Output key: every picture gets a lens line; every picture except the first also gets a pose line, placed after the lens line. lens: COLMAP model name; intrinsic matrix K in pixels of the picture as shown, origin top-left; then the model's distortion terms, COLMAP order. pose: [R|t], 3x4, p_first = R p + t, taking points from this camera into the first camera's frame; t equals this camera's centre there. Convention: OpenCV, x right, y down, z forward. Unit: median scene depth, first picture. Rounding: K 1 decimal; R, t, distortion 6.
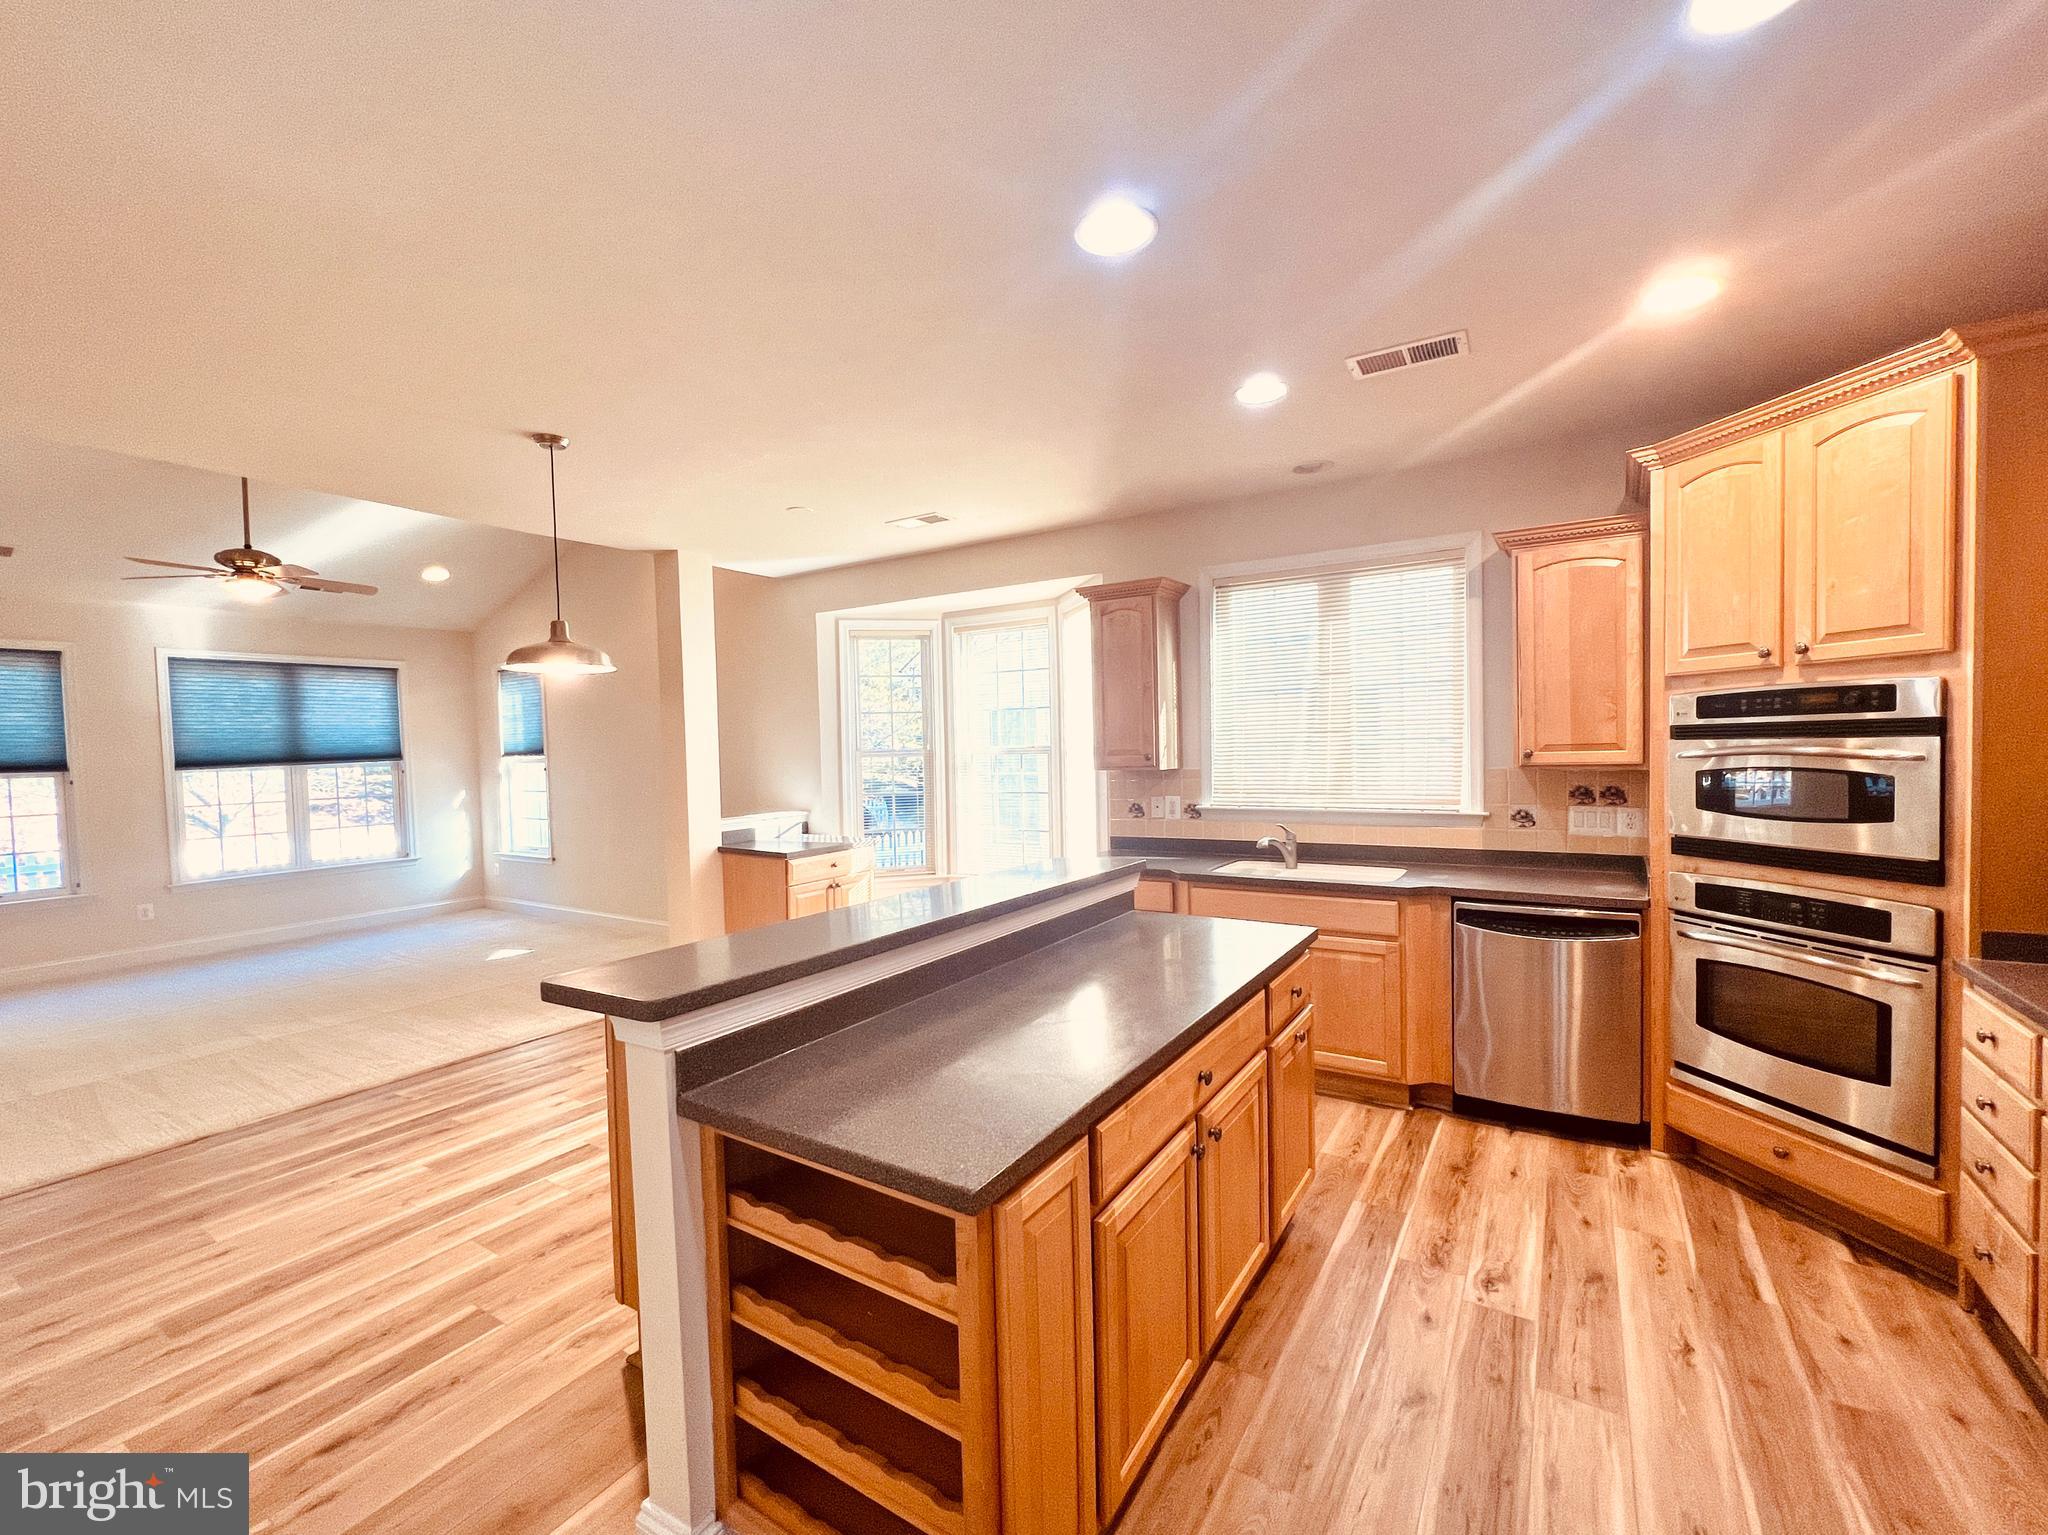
lens RADIAL K [[849.2, 0, 1024.2], [0, 849.2, 773.0], [0, 0, 1]] dist [-0.000326, 0.000484]
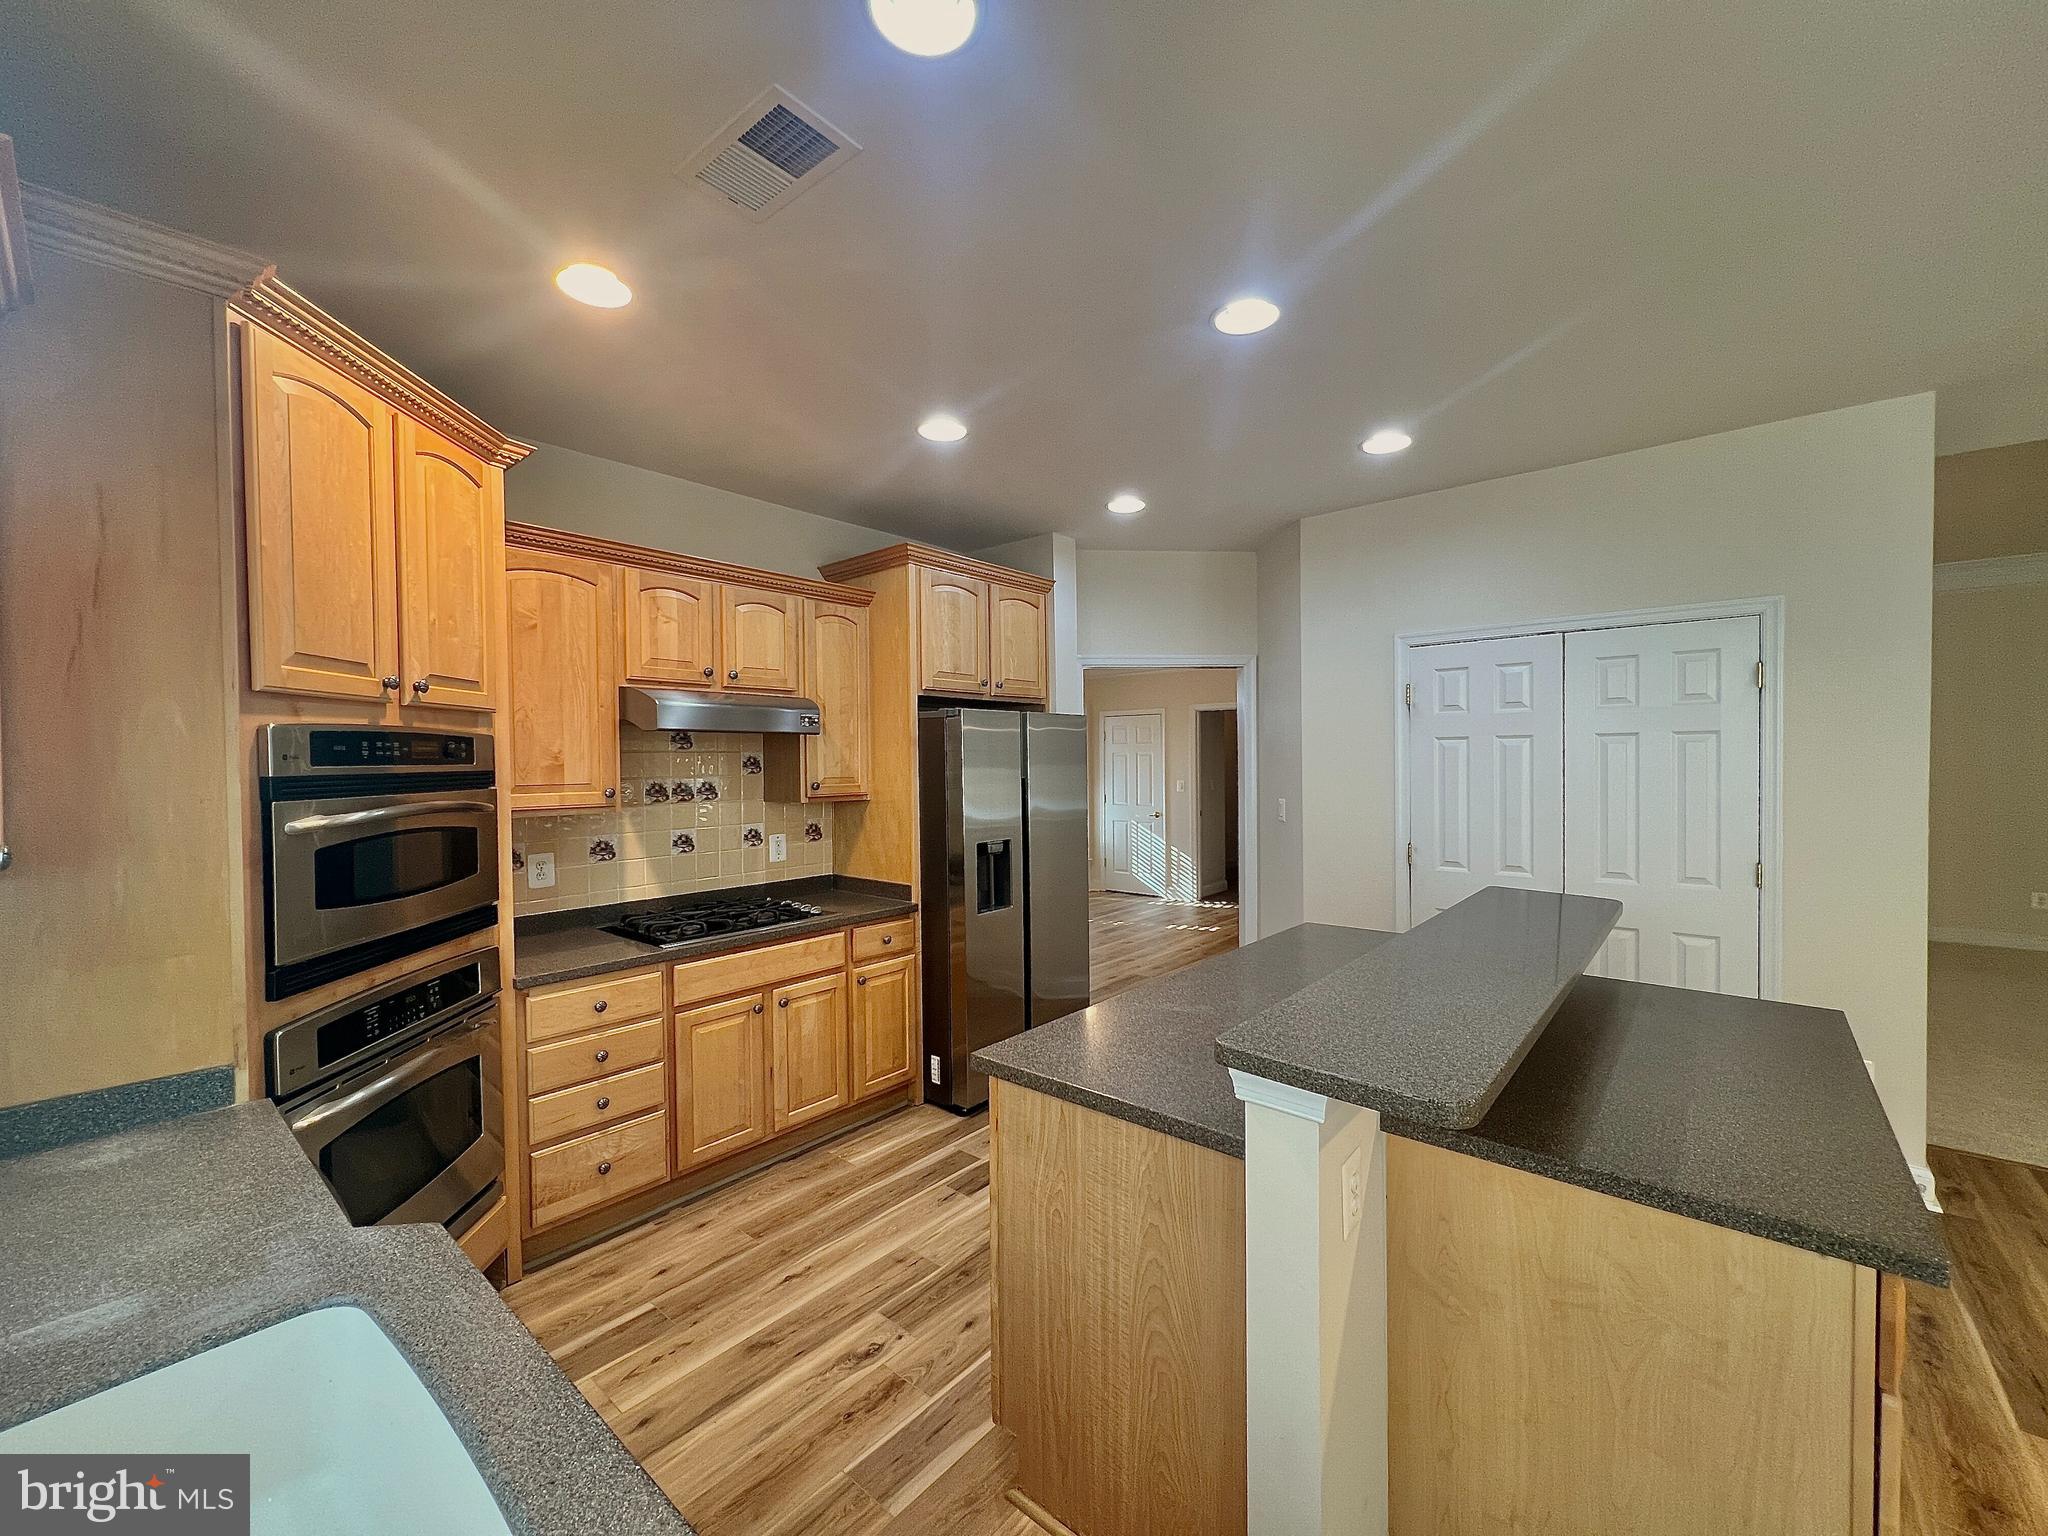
lens RADIAL K [[817.7, 0, 1022.2], [0, 817.7, 773.6], [0, 0, 1]] dist [-0.000157, 0.000256]
pose [[-0.988907, 0.032967, 0.144835, 0.208131], [0.040270, 0.998046, 0.047781, -0.073670], [-0.142976, 0.053083, -0.988302, 1.691287]]
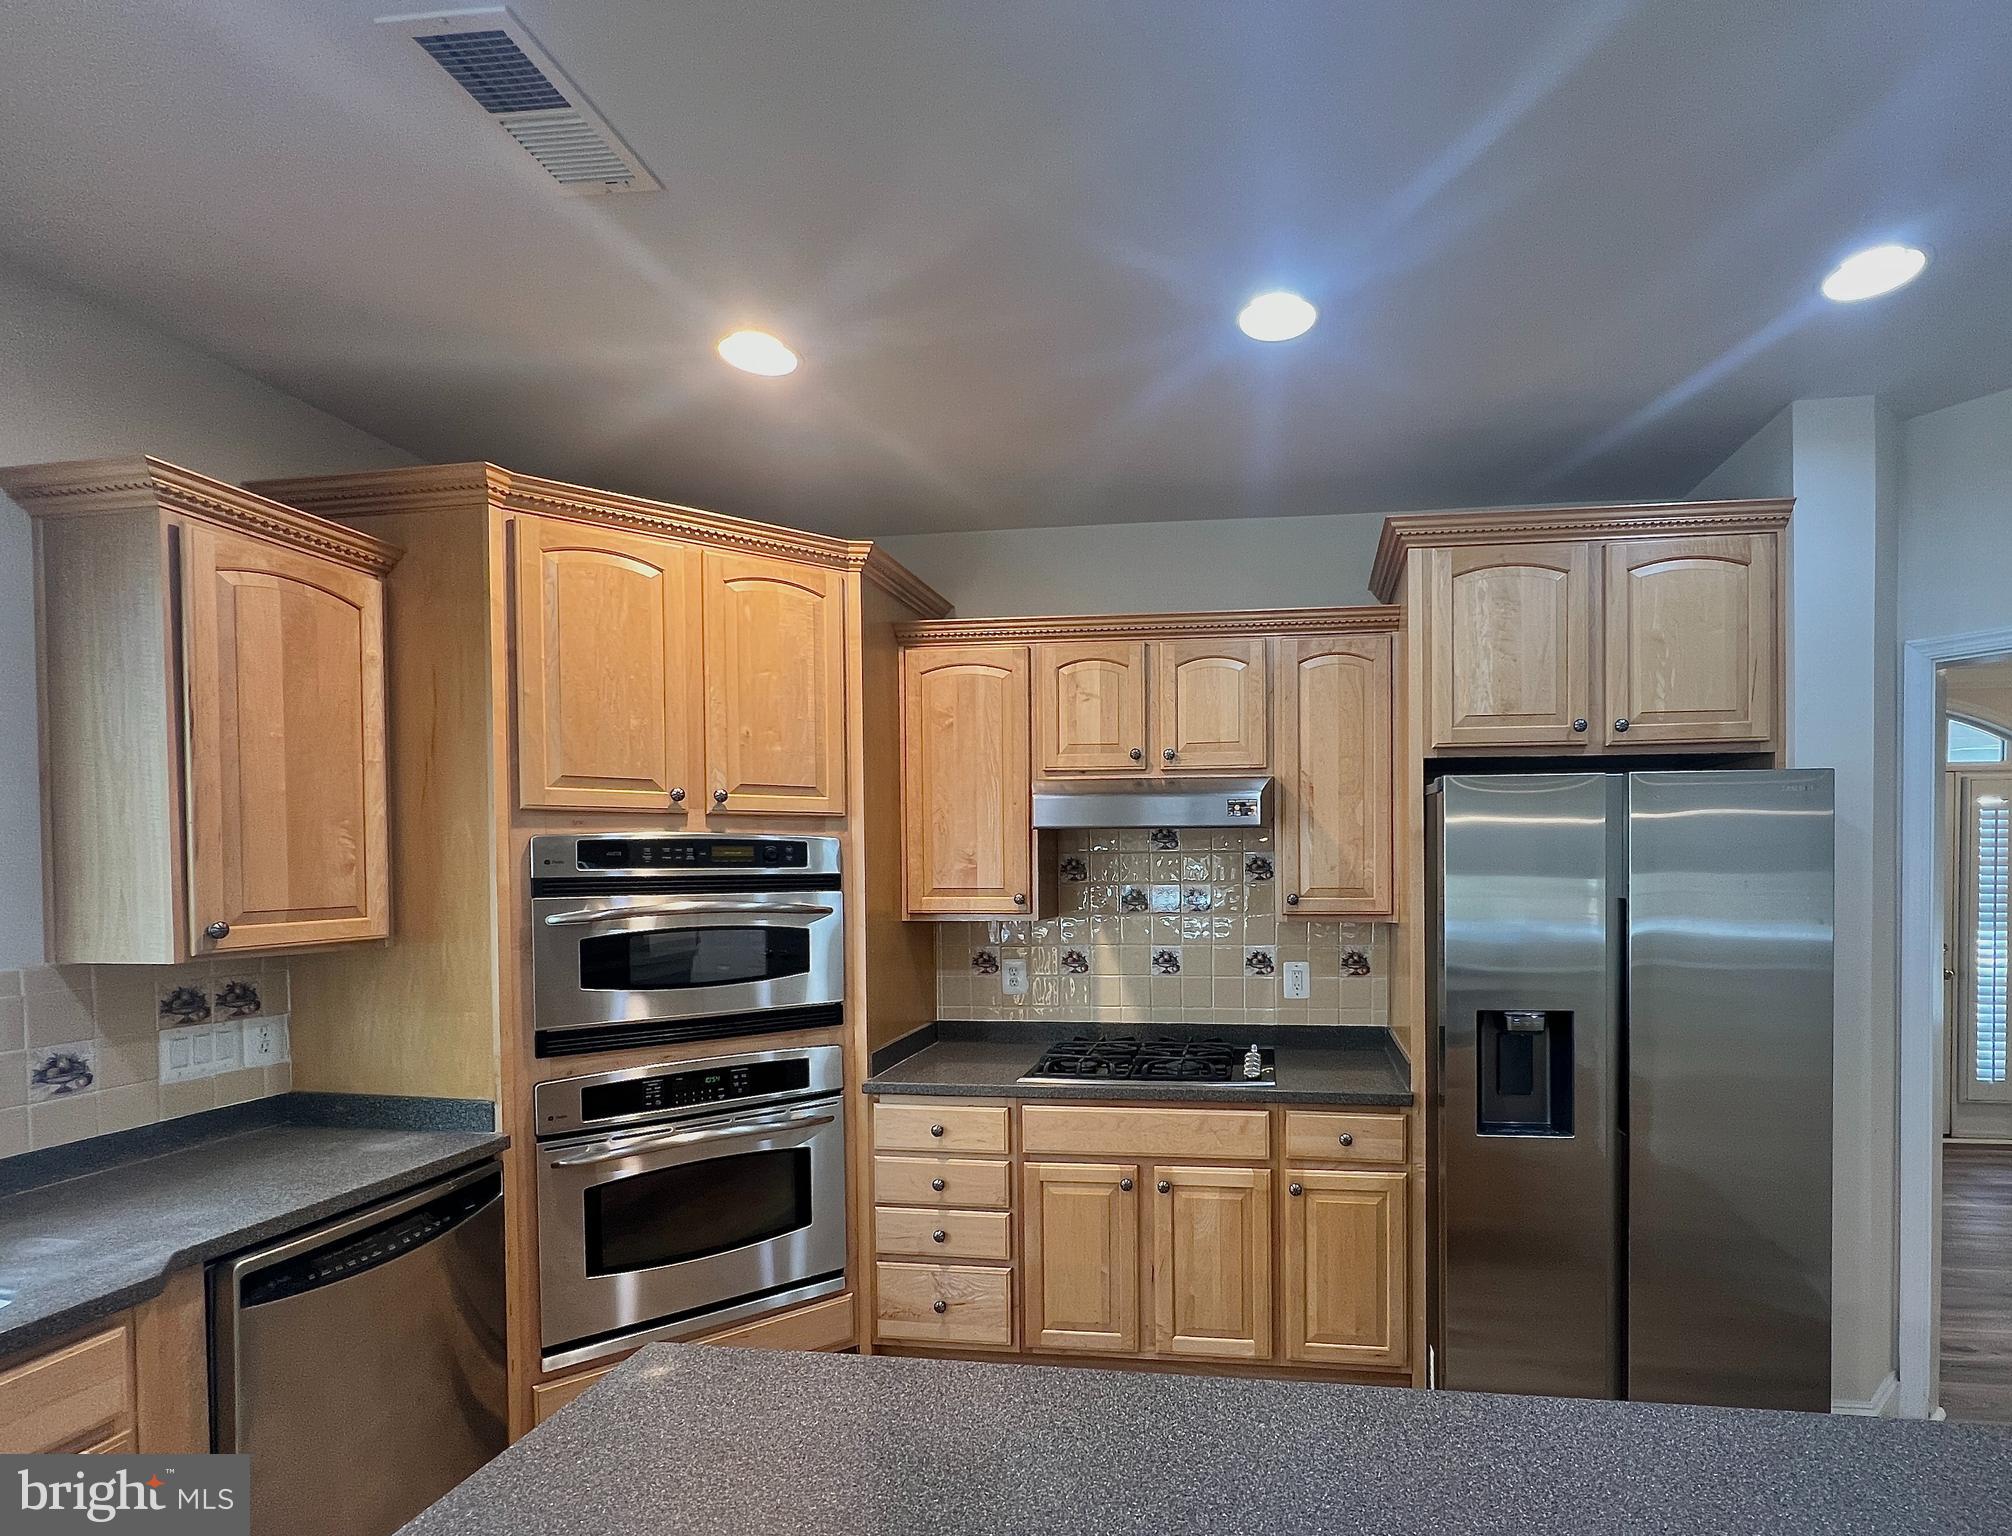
lens RADIAL K [[938.7, 0, 1164.0], [0, 938.7, 882.0], [0, 0, 1]] dist [0.000203, -0.000331]
pose [[-0.434046, 0.011159, 0.900822, -0.201106], [0.048319, 0.998772, 0.010910, -0.040754], [-0.899594, 0.048262, -0.434052, 0.995418]]
